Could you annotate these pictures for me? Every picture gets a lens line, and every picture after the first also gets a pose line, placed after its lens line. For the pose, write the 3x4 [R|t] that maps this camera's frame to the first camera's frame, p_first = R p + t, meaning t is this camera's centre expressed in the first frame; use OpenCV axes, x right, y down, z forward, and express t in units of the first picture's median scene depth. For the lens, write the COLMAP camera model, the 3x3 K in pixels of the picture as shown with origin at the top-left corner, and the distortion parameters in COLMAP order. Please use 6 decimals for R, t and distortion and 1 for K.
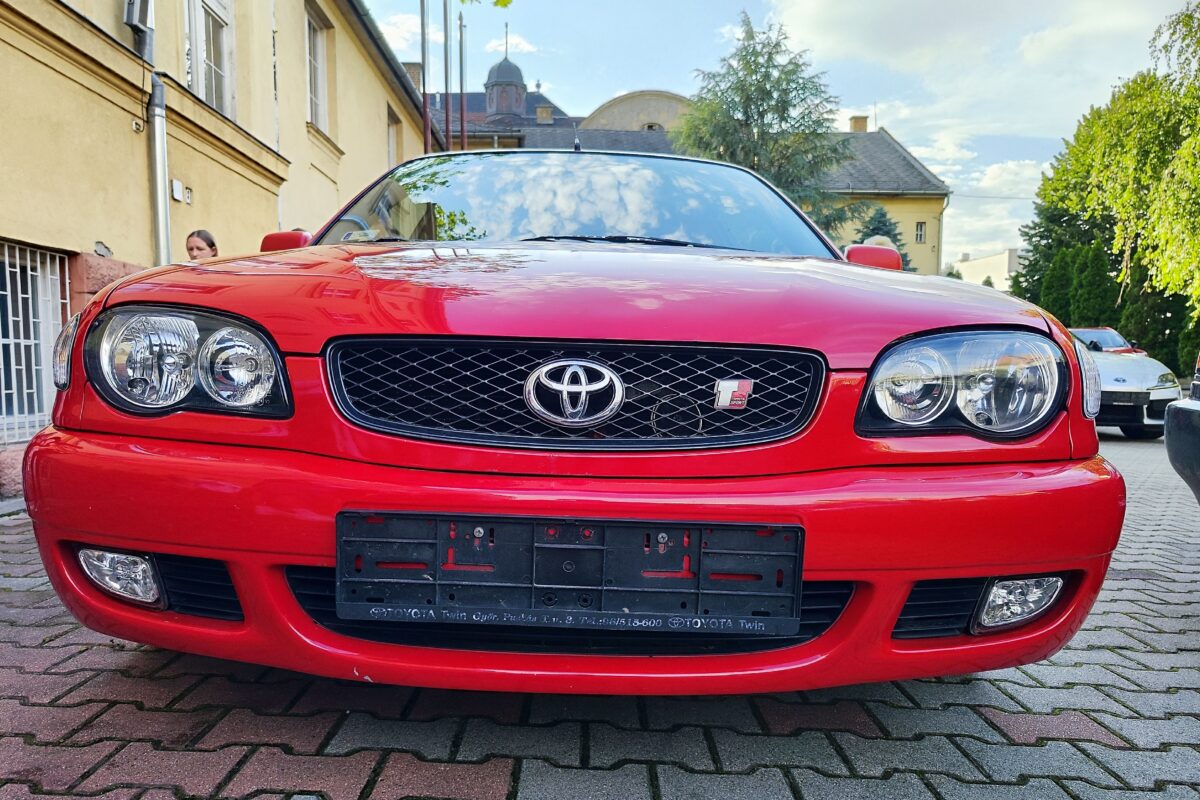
lens RADIAL K [[814.2, 0, 596.8], [0, 814.2, 416.3], [0, 0, 1]] dist [0.003953, 0.001070]
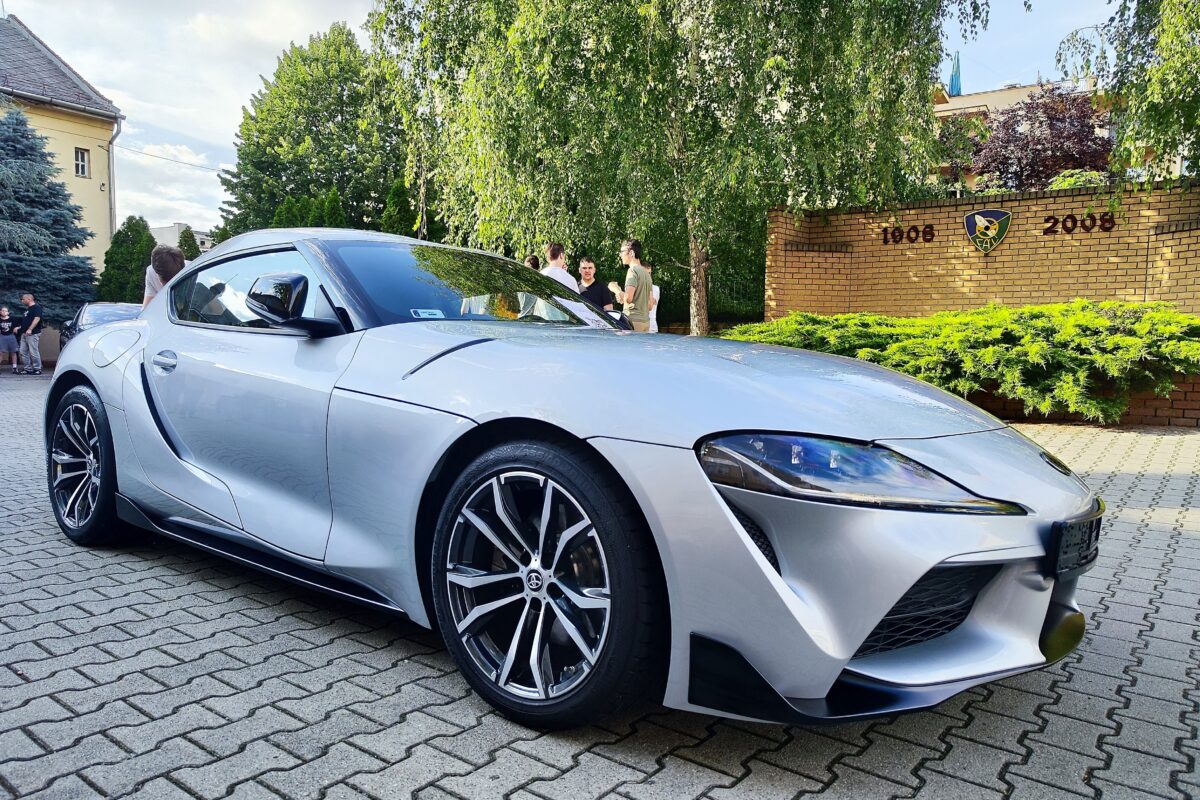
lens RADIAL K [[814.2, 0, 596.8], [0, 814.2, 416.3], [0, 0, 1]] dist [0.003953, 0.001070]
pose [[0.594490, -0.063285, 0.801609, 0.079299], [0.040243, 0.997990, 0.048944, -0.015738], [-0.803095, 0.003162, 0.595842, 0.219882]]
